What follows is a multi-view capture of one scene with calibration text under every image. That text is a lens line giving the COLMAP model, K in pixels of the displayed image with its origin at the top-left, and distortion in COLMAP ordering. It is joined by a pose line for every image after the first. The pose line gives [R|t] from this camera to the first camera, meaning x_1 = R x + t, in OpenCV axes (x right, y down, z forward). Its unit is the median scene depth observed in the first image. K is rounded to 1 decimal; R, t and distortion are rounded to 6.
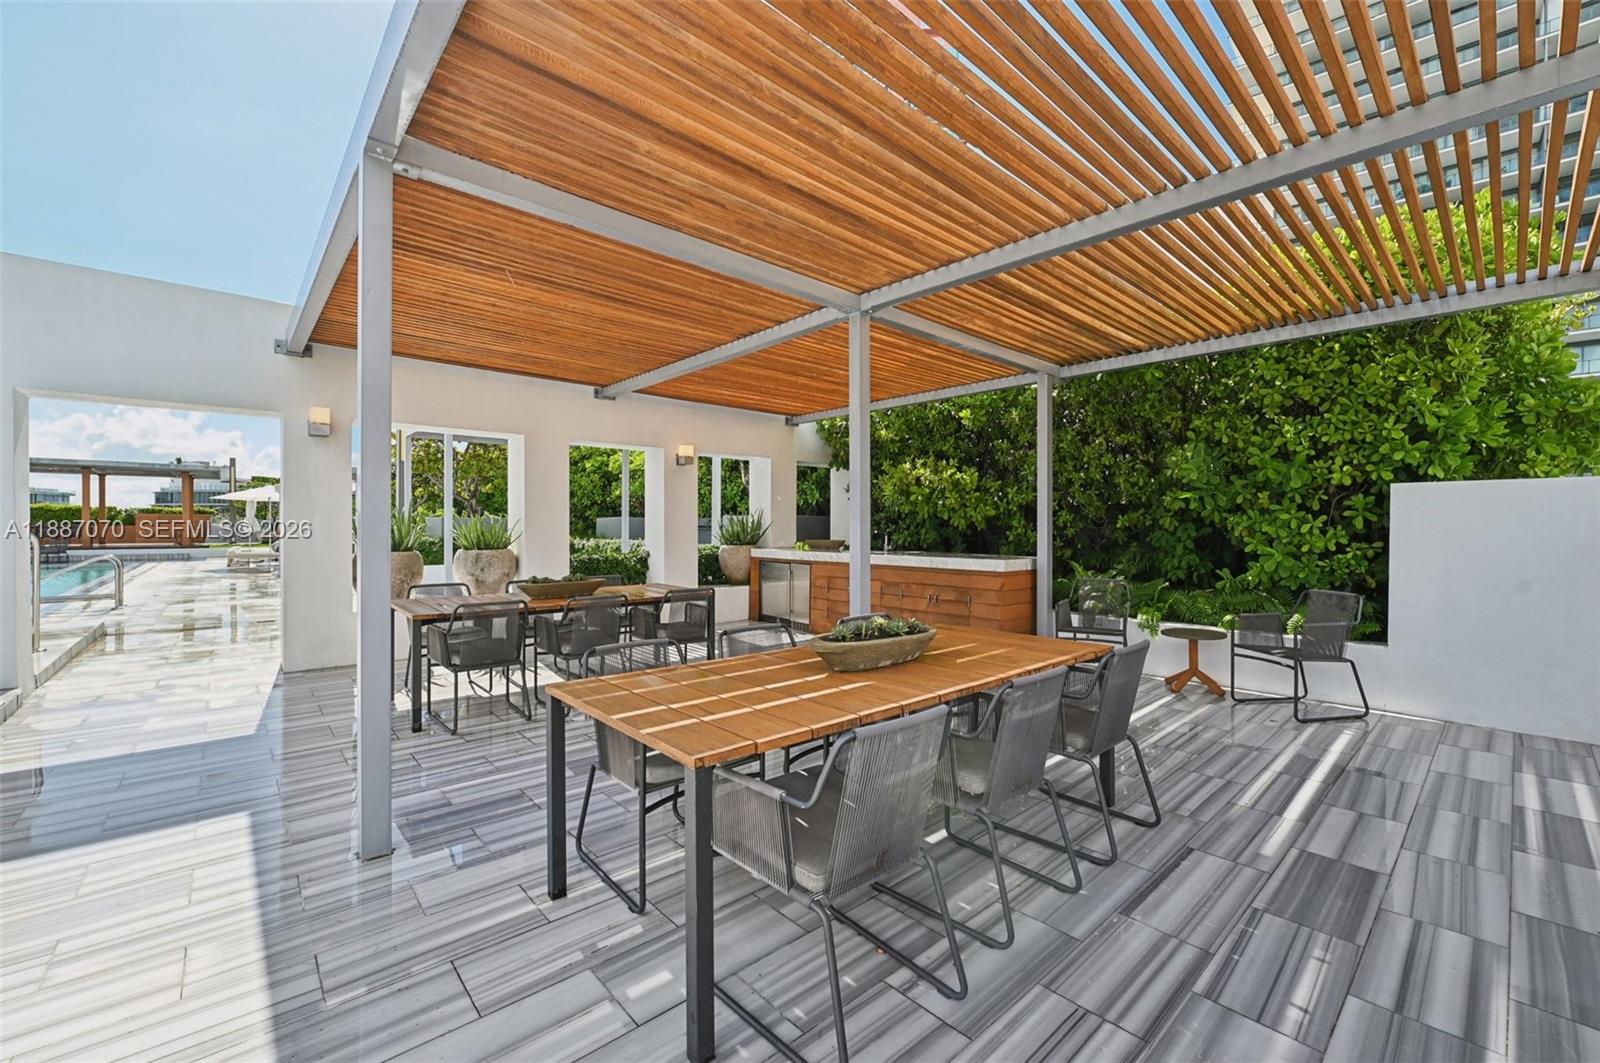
lens RADIAL K [[638.3, 0, 799.5], [0, 638.3, 527.8], [0, 0, 1]] dist [-0.006711, -0.000286]
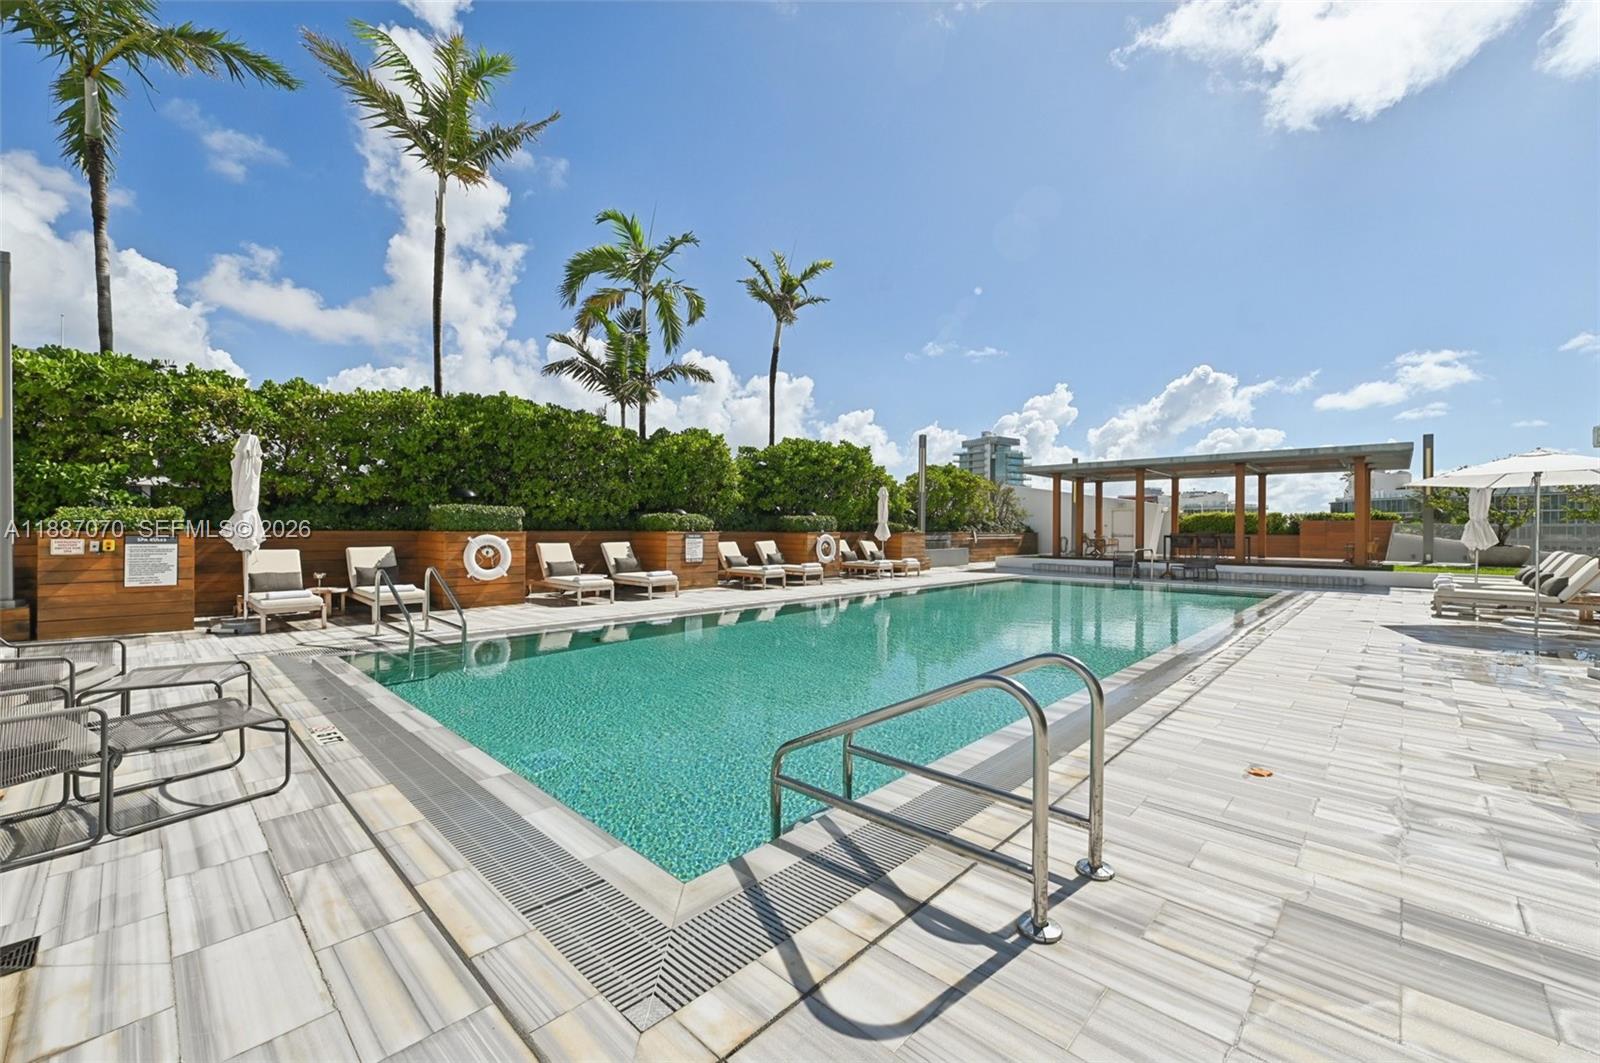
lens RADIAL K [[638.3, 0, 803.9], [0, 638.3, 526.9], [0, 0, 1]] dist [-0.006711, -0.000286]
pose [[0.078979, -0.008236, -0.996842, -0.360809], [-0.004791, 0.999951, -0.008641, -0.004825], [0.996865, 0.005458, 0.078936, 0.378444]]
